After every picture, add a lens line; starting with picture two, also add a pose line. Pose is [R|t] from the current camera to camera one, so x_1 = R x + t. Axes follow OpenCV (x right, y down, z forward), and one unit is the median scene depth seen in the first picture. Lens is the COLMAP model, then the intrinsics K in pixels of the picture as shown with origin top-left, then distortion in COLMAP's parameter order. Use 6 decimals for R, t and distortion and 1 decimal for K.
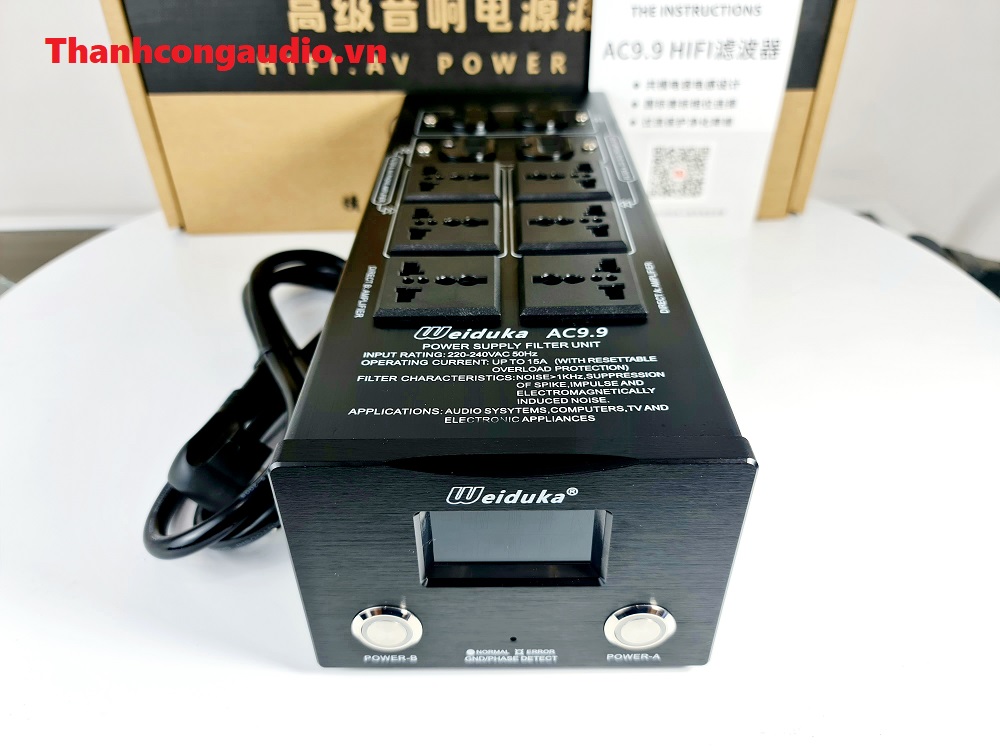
lens RADIAL K [[808.3, 0, 505.4], [0, 808.3, 391.9], [0, 0, 1]] dist [-0.000106, 0.015778]
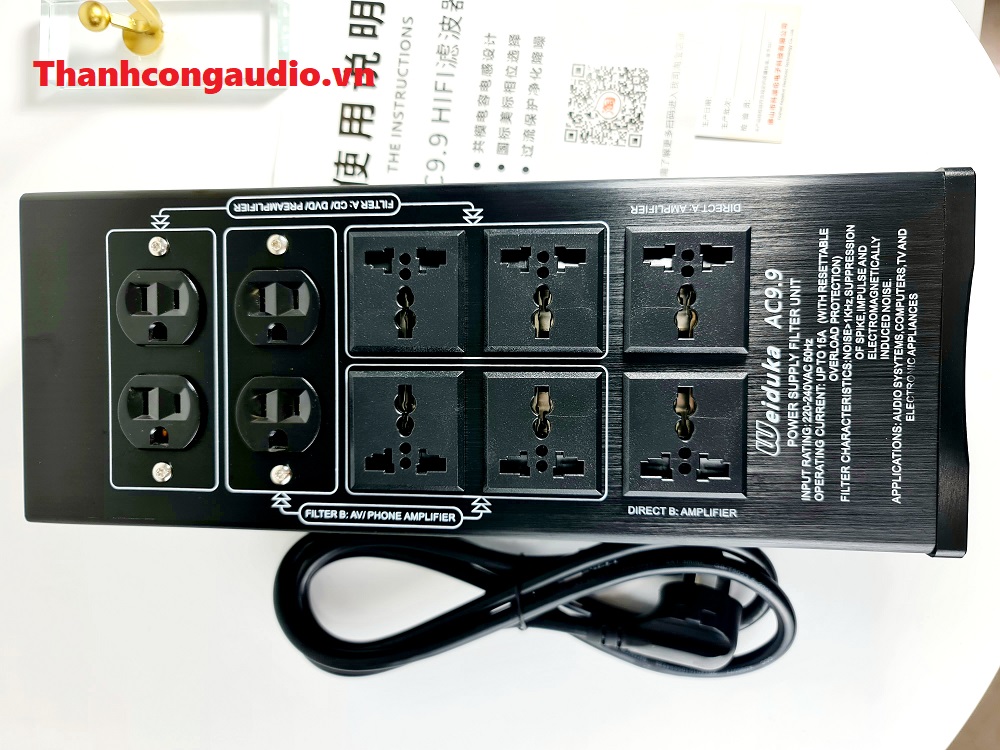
lens RADIAL K [[808.3, 0, 498.5], [0, 808.3, 378.3], [0, 0, 1]] dist [-0.000106, 0.015778]
pose [[0.010224, -0.999623, -0.025467, 0.005766], [0.680271, -0.011713, 0.732867, -0.624077], [-0.732889, -0.024817, 0.679895, 0.321139]]
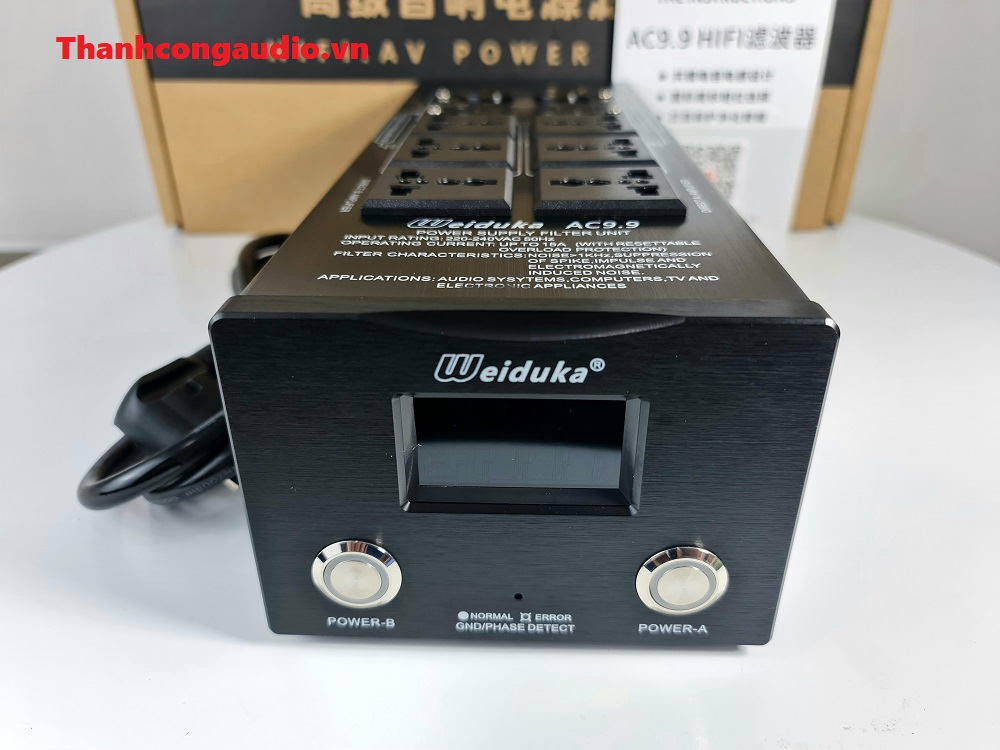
lens RADIAL K [[808.3, 0, 501.4], [0, 808.3, 383.3], [0, 0, 1]] dist [-0.000106, 0.015778]
pose [[0.999455, 0.019703, -0.026472, 0.005766], [-0.023267, 0.989608, -0.141895, 0.121786], [0.023401, 0.142433, 0.989528, 0.114183]]
